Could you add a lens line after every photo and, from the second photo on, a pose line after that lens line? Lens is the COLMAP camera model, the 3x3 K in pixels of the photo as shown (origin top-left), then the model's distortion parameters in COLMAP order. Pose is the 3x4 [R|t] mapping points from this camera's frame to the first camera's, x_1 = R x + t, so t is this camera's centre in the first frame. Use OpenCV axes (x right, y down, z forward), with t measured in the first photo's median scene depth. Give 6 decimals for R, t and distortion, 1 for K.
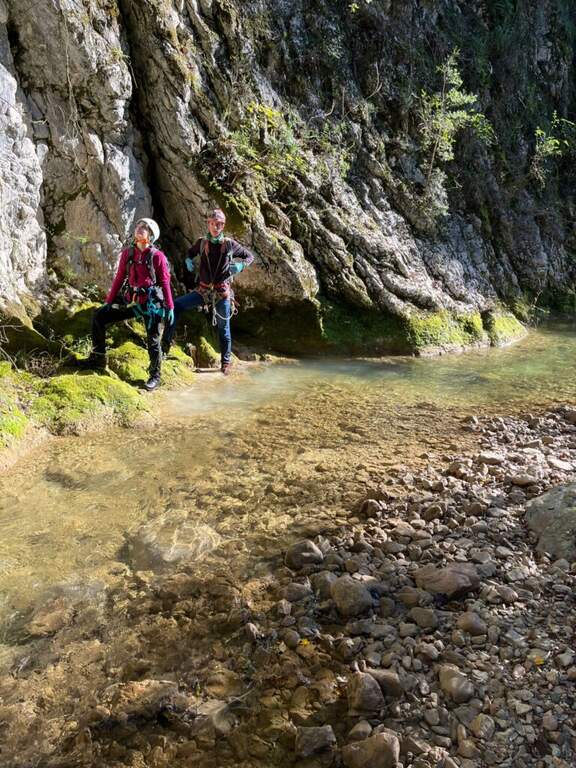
lens RADIAL K [[581.3, 0, 291.9], [0, 581.3, 394.5], [0, 0, 1]] dist [0.064191, -0.085693]
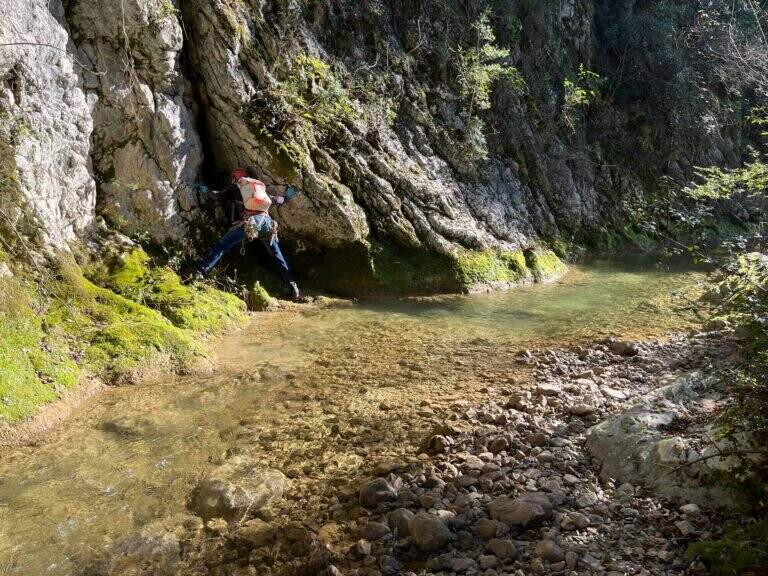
lens RADIAL K [[581.3, 0, 383.3], [0, 581.3, 292.1], [0, 0, 1]] dist [0.064191, -0.085693]
pose [[0.996061, -0.026885, 0.084498, -0.021418], [0.033126, 0.996756, -0.073352, 0.001908], [-0.082251, 0.075863, 0.993720, -0.011284]]
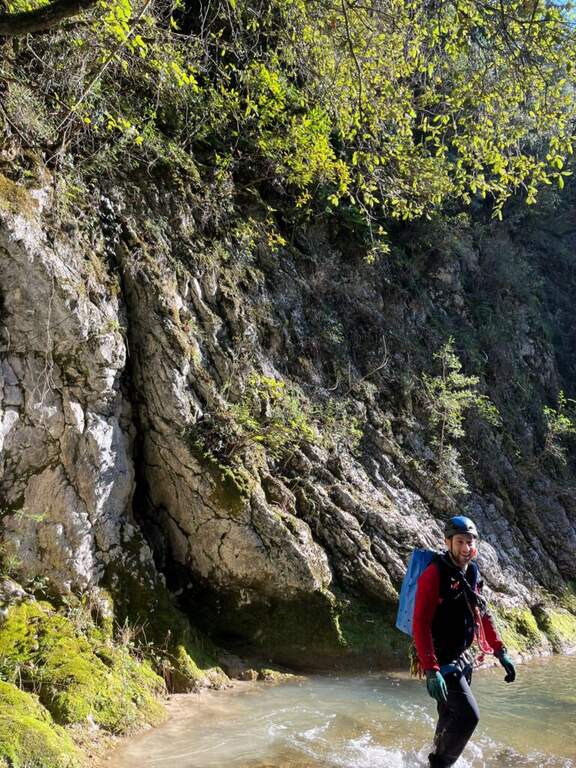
lens RADIAL K [[581.3, 0, 292.4], [0, 581.3, 394.3], [0, 0, 1]] dist [0.064191, -0.085693]
pose [[0.999846, -0.010575, 0.014010, -0.020259], [0.015946, 0.880872, -0.473085, -0.027573], [-0.007339, 0.473236, 0.880905, 0.200527]]
